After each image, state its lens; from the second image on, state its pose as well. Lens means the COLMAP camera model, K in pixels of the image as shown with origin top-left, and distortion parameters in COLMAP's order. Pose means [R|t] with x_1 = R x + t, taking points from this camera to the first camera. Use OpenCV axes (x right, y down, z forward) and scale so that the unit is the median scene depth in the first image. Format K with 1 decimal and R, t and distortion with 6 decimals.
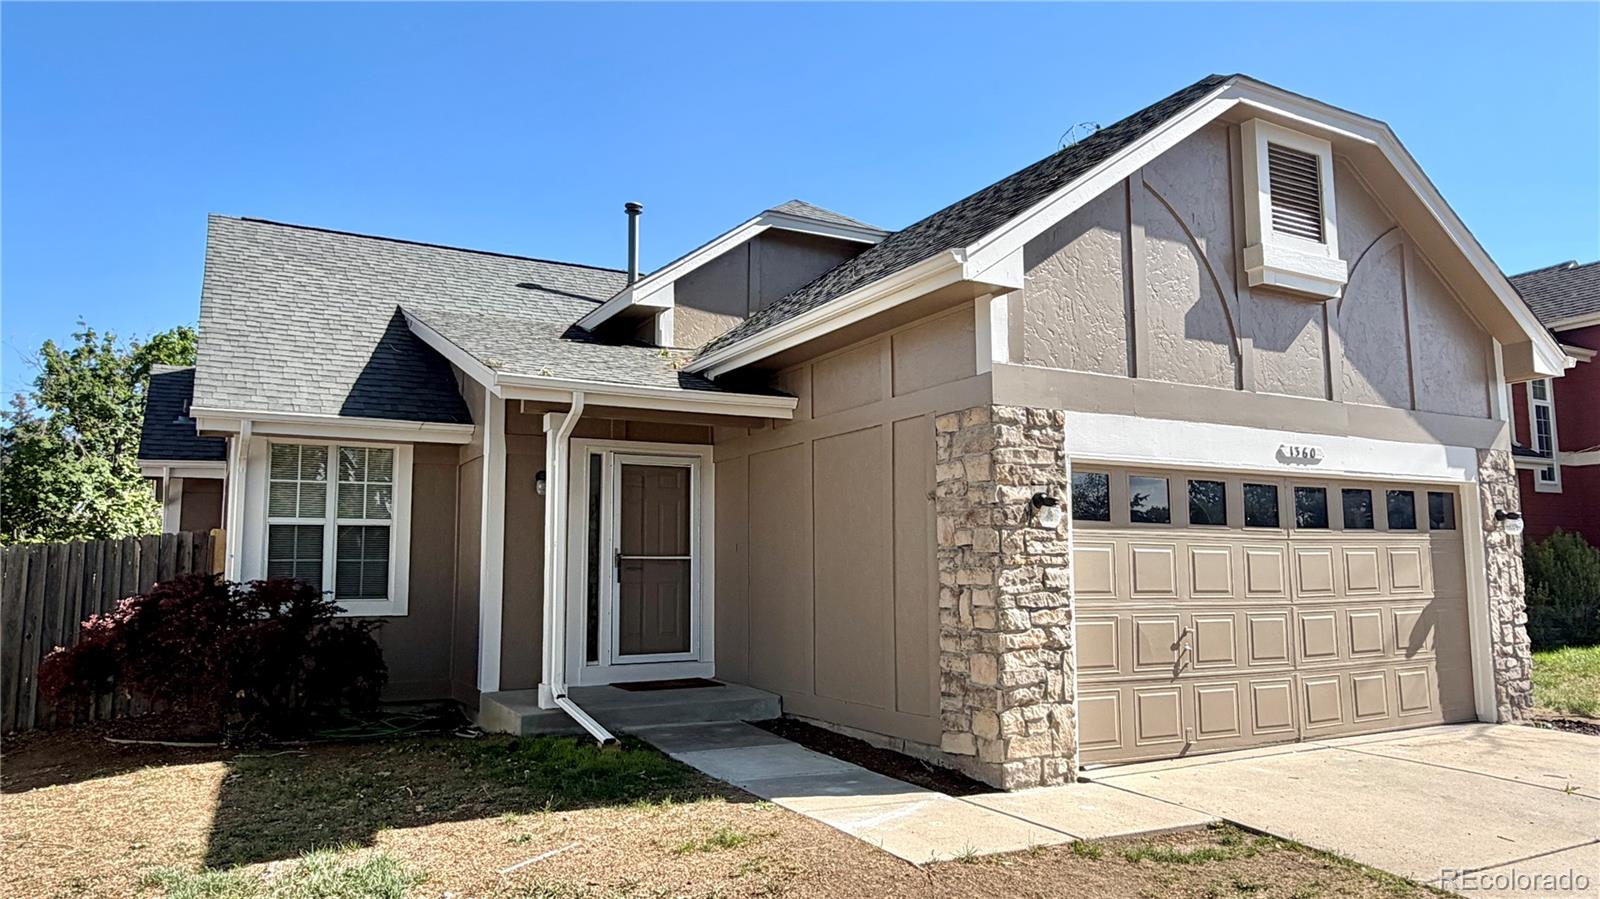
lens RADIAL K [[1058.0, 0, 797.5], [0, 1058.0, 454.6], [0, 0, 1]] dist [-0.001175, -0.002388]
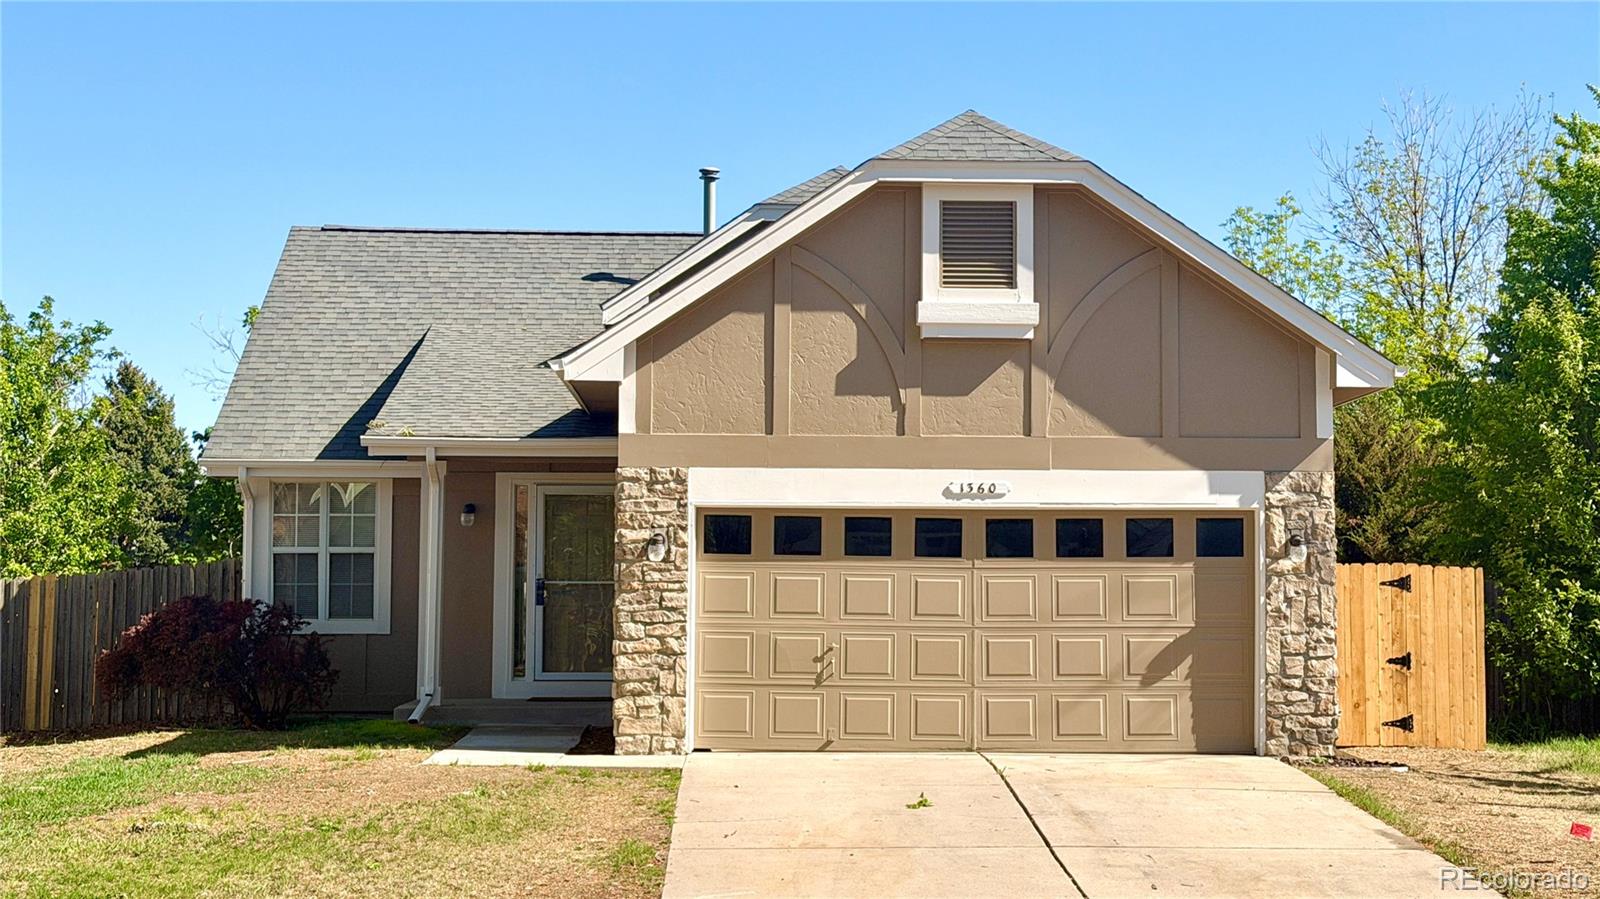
lens RADIAL K [[2306.4, 0, 802.5], [0, 2306.4, 451.8], [0, 0, 1]] dist [0.101694, 0.000000]
pose [[0.894275, -0.021539, -0.446999, 1.362996], [0.040766, 0.998609, 0.033440, -0.124973], [0.445657, -0.048127, 0.893909, -1.186230]]
